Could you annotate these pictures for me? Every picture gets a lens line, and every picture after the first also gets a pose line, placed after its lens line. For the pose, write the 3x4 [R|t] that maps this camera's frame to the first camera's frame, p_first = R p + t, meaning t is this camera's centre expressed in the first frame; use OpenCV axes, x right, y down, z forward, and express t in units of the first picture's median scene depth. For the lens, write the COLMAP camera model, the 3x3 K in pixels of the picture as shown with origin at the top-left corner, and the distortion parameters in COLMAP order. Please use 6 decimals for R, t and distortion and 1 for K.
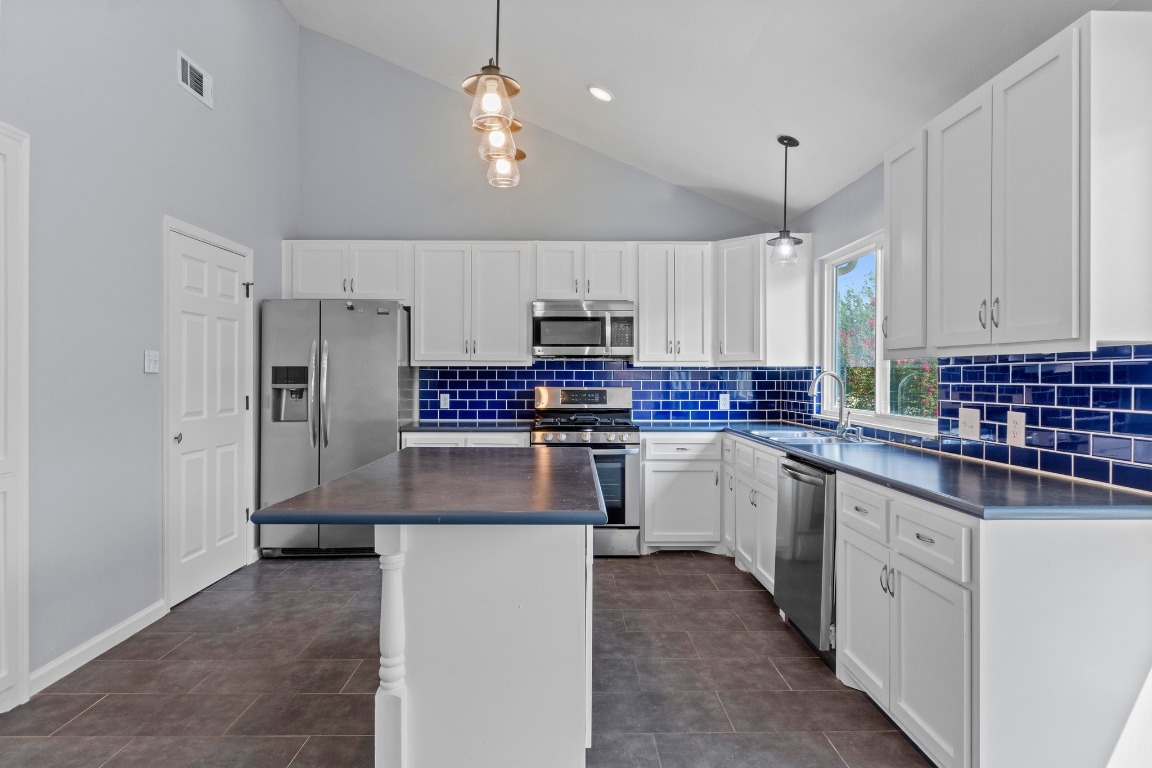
lens RADIAL K [[642.5, 0, 572.6], [0, 642.5, 373.9], [0, 0, 1]] dist [-0.000236, -0.000816]
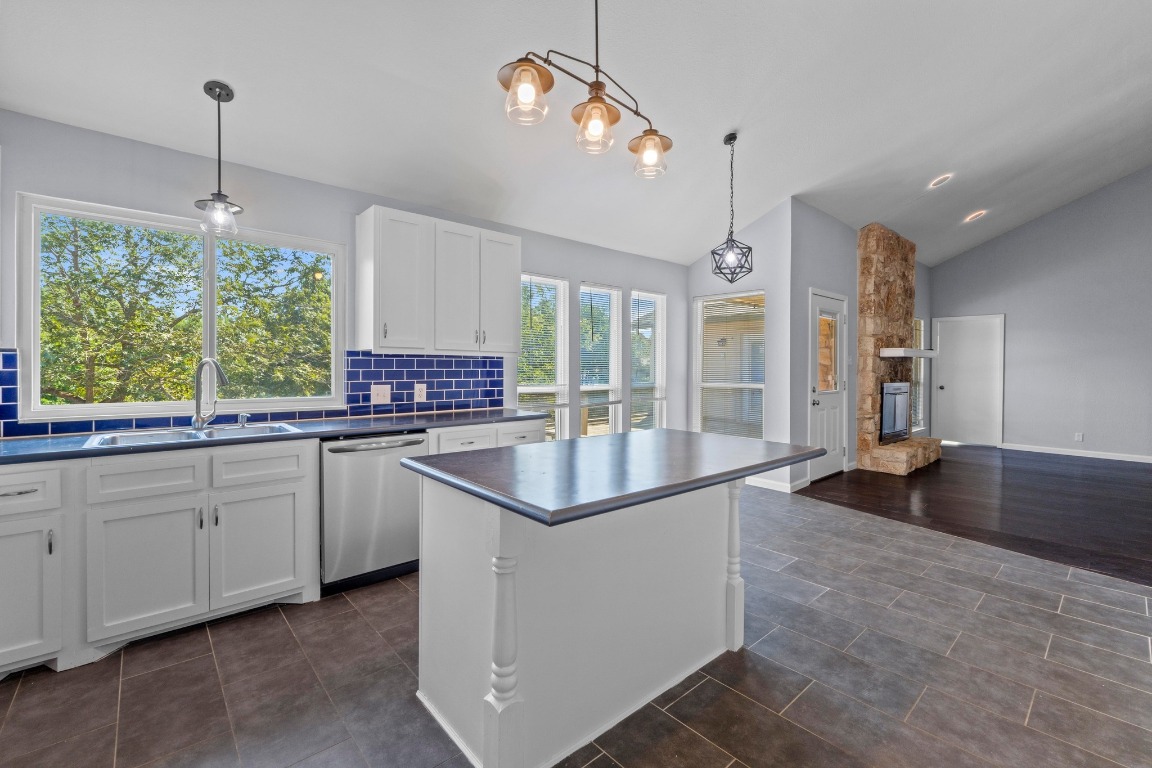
lens RADIAL K [[491.3, 0, 573.2], [0, 491.3, 370.3], [0, 0, 1]] dist [-0.006612, 0.000146]
pose [[-0.651461, -0.009941, 0.758617, -0.393122], [-0.008962, 0.999945, 0.005407, 0.003726], [-0.758629, -0.003276, -0.651514, 0.884677]]
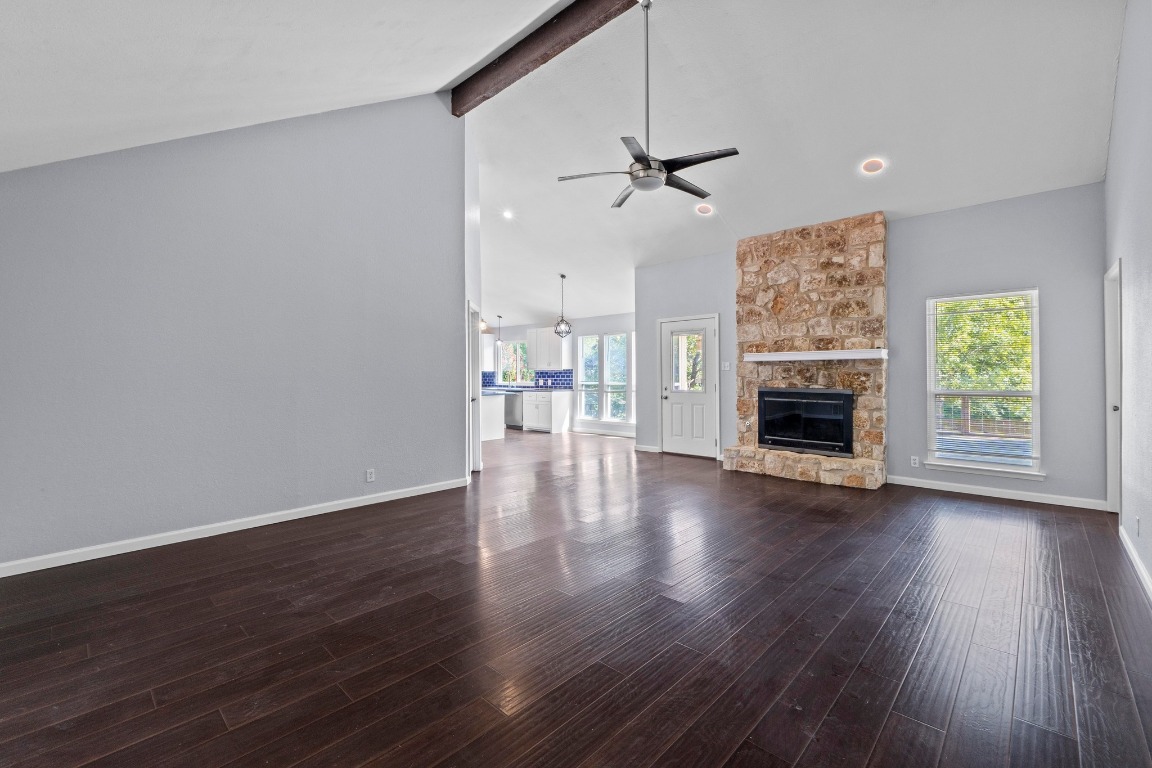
lens RADIAL K [[491.3, 0, 573.2], [0, 491.3, 370.3], [0, 0, 1]] dist [-0.006612, 0.000146]
pose [[0.701985, -0.001348, 0.712191, -1.310540], [0.003566, 0.999992, -0.001621, -0.009409], [-0.712183, 0.003678, 0.701984, -1.284499]]
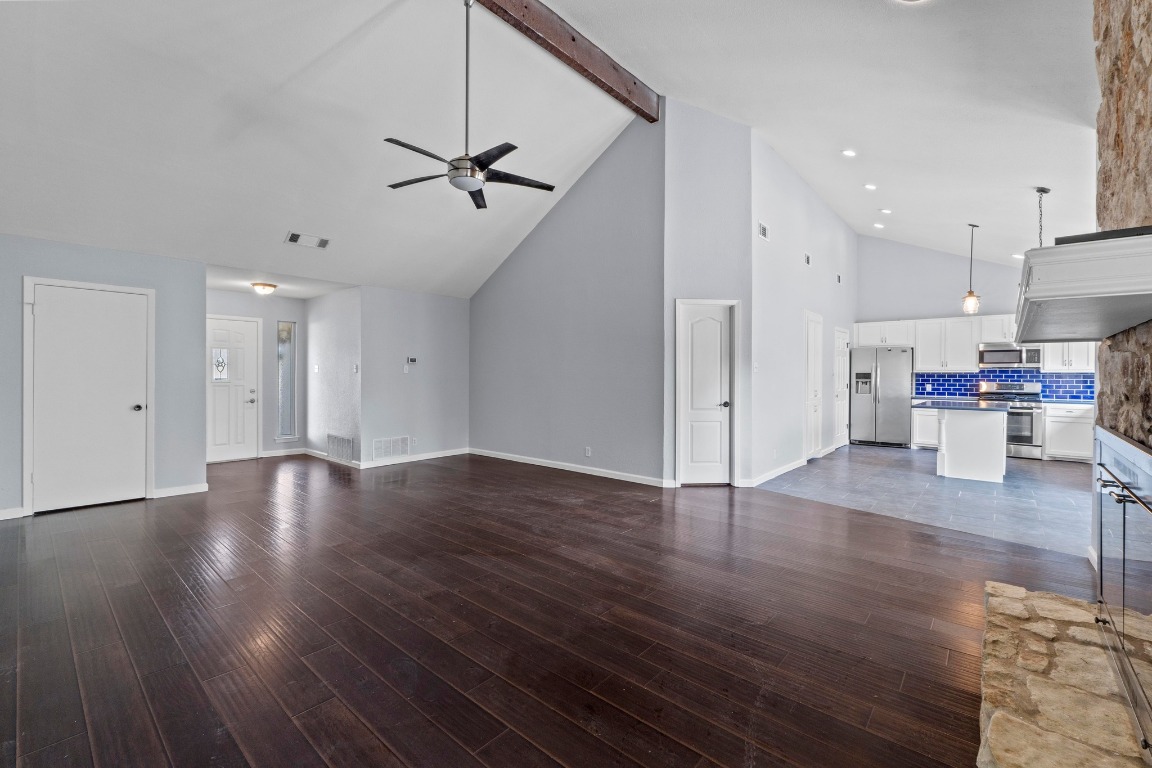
lens RADIAL K [[489.8, 0, 575.2], [0, 489.8, 377.2], [0, 0, 1]] dist [-0.006954, -0.000179]
pose [[0.744666, 0.005616, -0.667414, 0.025546], [-0.001178, 0.999974, 0.007100, -0.006108], [0.667436, -0.004501, 0.744653, -1.282625]]
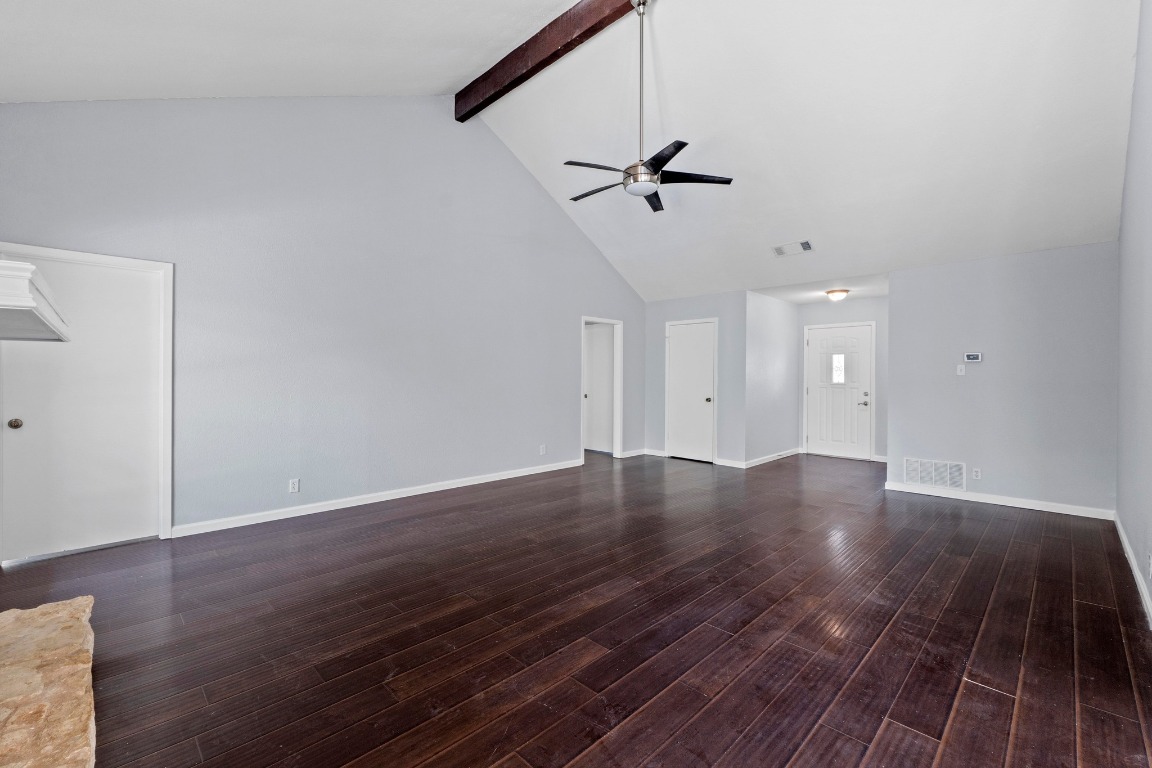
lens RADIAL K [[488.7, 0, 574.1], [0, 488.7, 375.7], [0, 0, 1]] dist [-0.004706, -0.000319]
pose [[-0.721535, -0.003050, -0.692371, 0.002436], [-0.002028, 0.999995, -0.002291, -0.003490], [0.692375, -0.000249, -0.721538, -0.291567]]
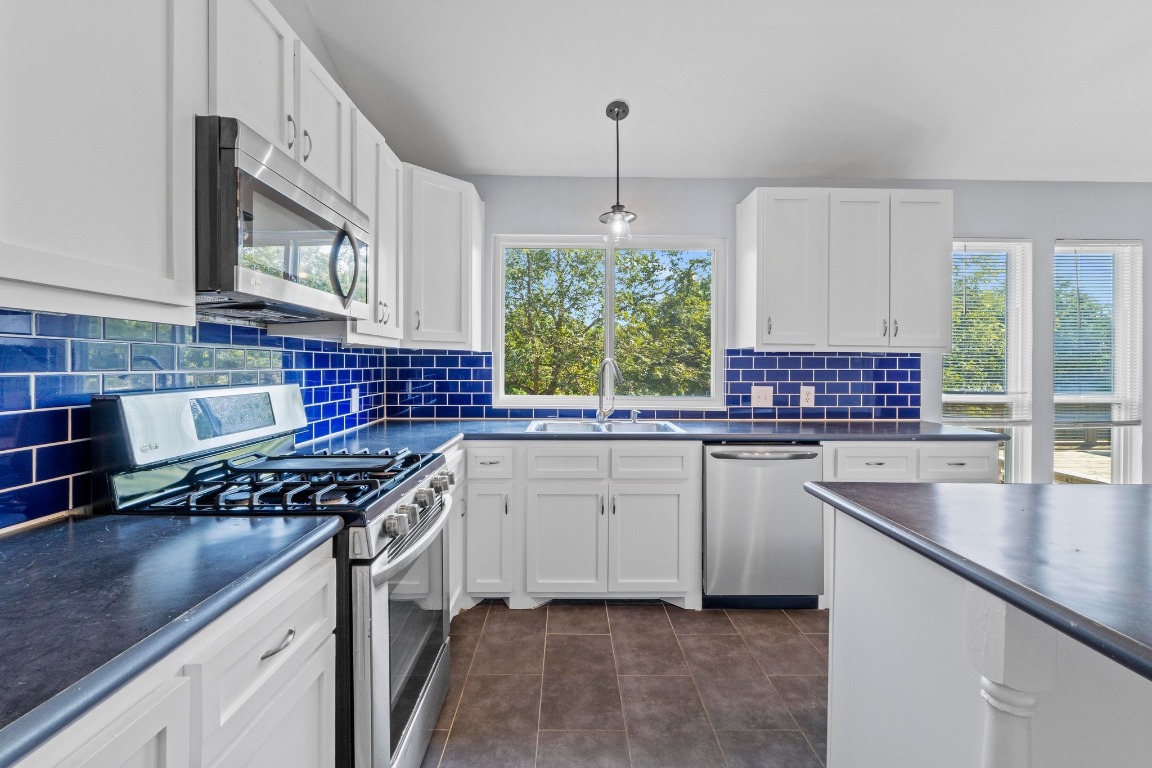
lens RADIAL K [[494.2, 0, 571.3], [0, 494.2, 365.9], [0, 0, 1]] dist [-0.003289, -0.000279]
pose [[0.003415, -0.005157, 0.999981, -0.317368], [-0.009371, 0.999943, 0.005189, 0.003571], [-0.999950, -0.009388, 0.003367, 0.881464]]
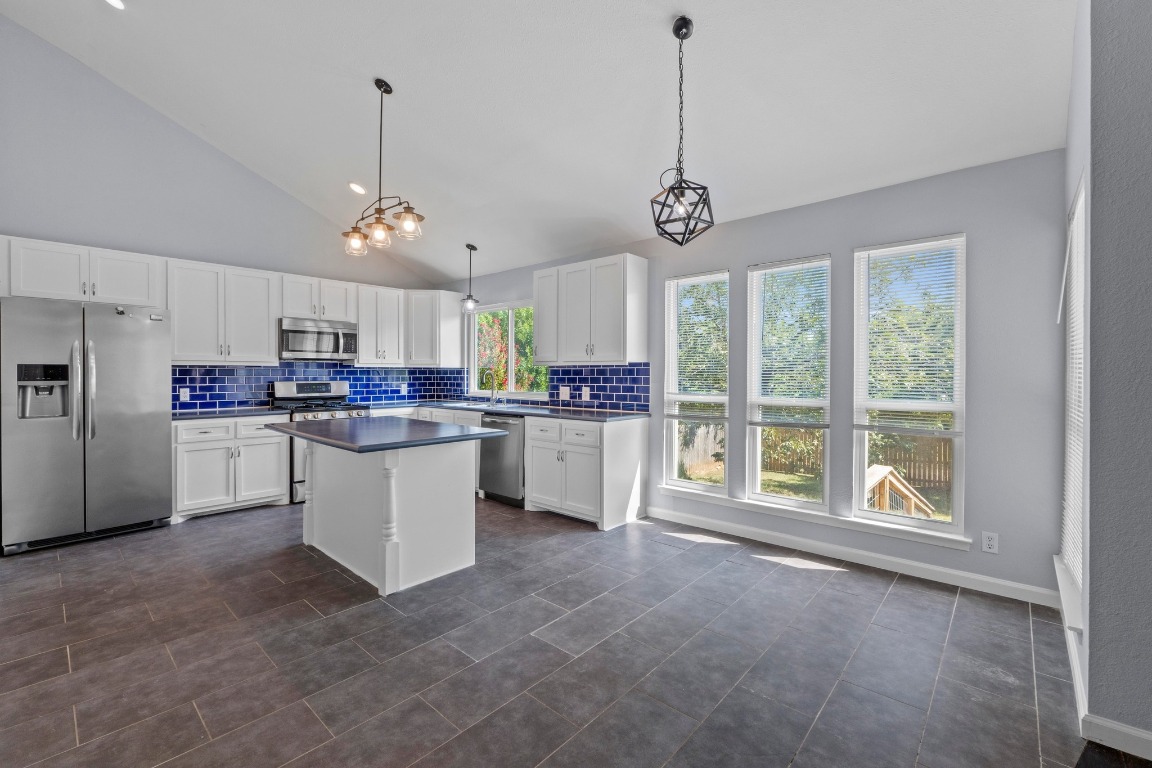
lens RADIAL K [[488.7, 0, 574.1], [0, 488.7, 375.7], [0, 0, 1]] dist [-0.004706, -0.000319]
pose [[0.679696, -0.004967, 0.733477, -0.419237], [-0.002009, 0.999961, 0.008633, -0.001596], [-0.733491, -0.007342, 0.679660, -0.154960]]
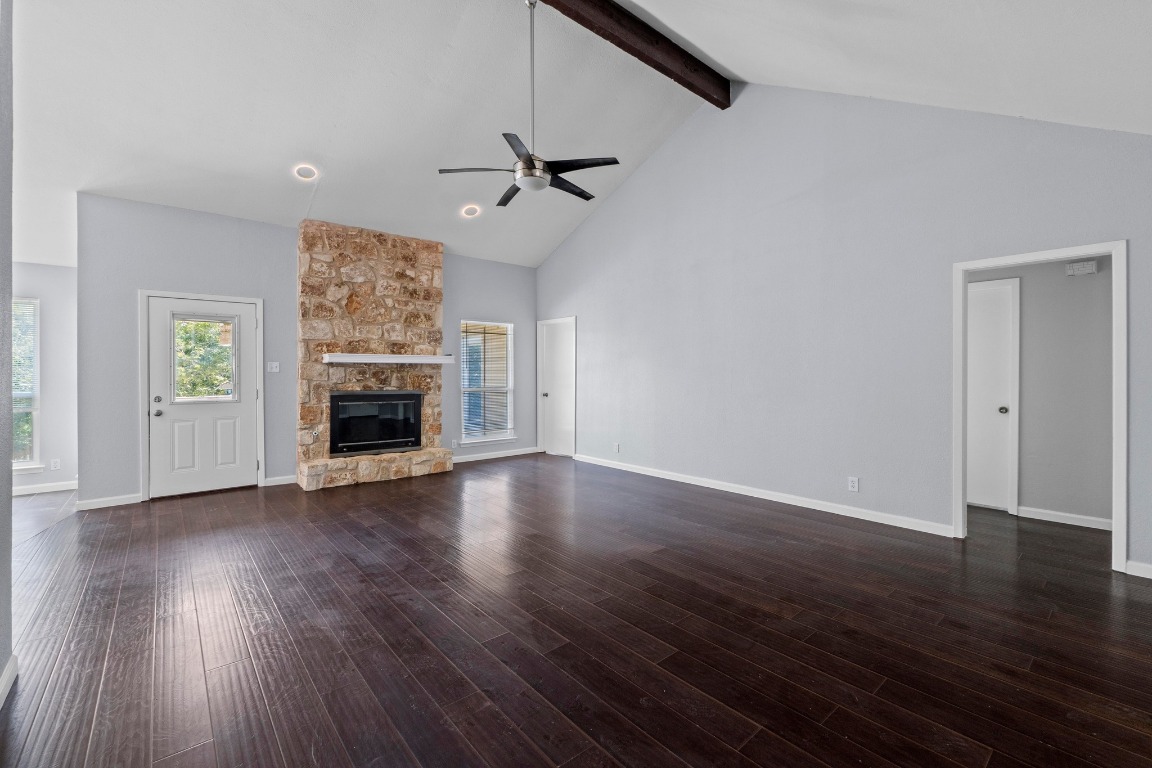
lens RADIAL K [[488.7, 0, 574.1], [0, 488.7, 375.7], [0, 0, 1]] dist [-0.004706, -0.000319]
pose [[-0.636061, -0.003546, 0.771631, -1.306970], [-0.002248, 0.999994, 0.002742, -0.006235], [-0.771635, 0.000009, -0.636065, -0.346075]]
